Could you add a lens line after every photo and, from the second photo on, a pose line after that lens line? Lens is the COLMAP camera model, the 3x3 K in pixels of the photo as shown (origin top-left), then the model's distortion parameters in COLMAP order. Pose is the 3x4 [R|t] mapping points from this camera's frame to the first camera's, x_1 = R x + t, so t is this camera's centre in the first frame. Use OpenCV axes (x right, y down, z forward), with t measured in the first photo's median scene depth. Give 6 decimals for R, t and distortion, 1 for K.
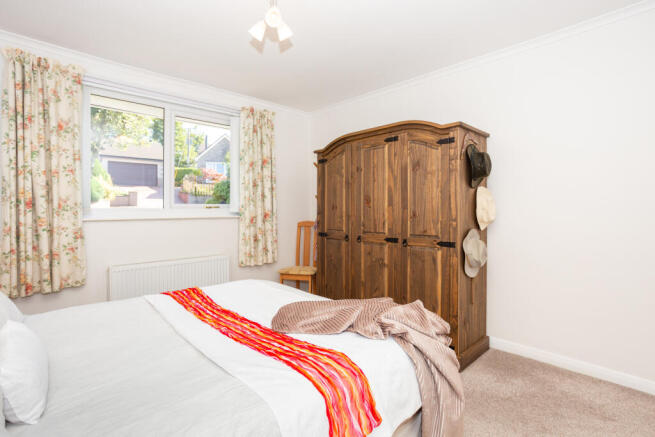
lens RADIAL K [[316.4, 0, 322.6], [0, 316.4, 213.9], [0, 0, 1]] dist [-0.019335, 0.007454]
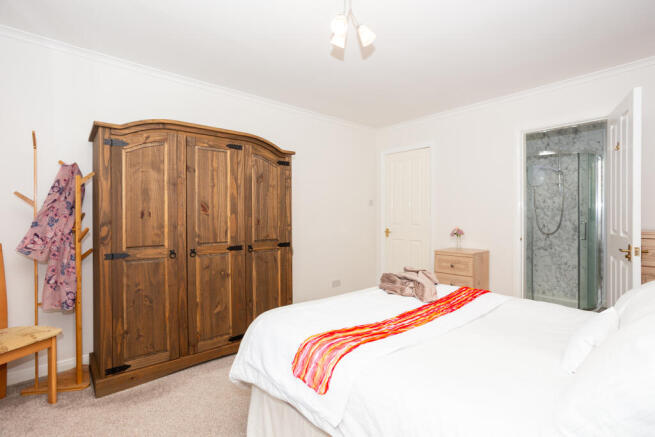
lens RADIAL K [[316.4, 0, 334.7], [0, 316.4, 217.2], [0, 0, 1]] dist [-0.019335, 0.007454]
pose [[0.041434, -0.010773, 0.999083, -0.768022], [0.006414, 0.999924, 0.010517, -0.023106], [-0.999121, 0.005972, 0.041500, 0.651814]]
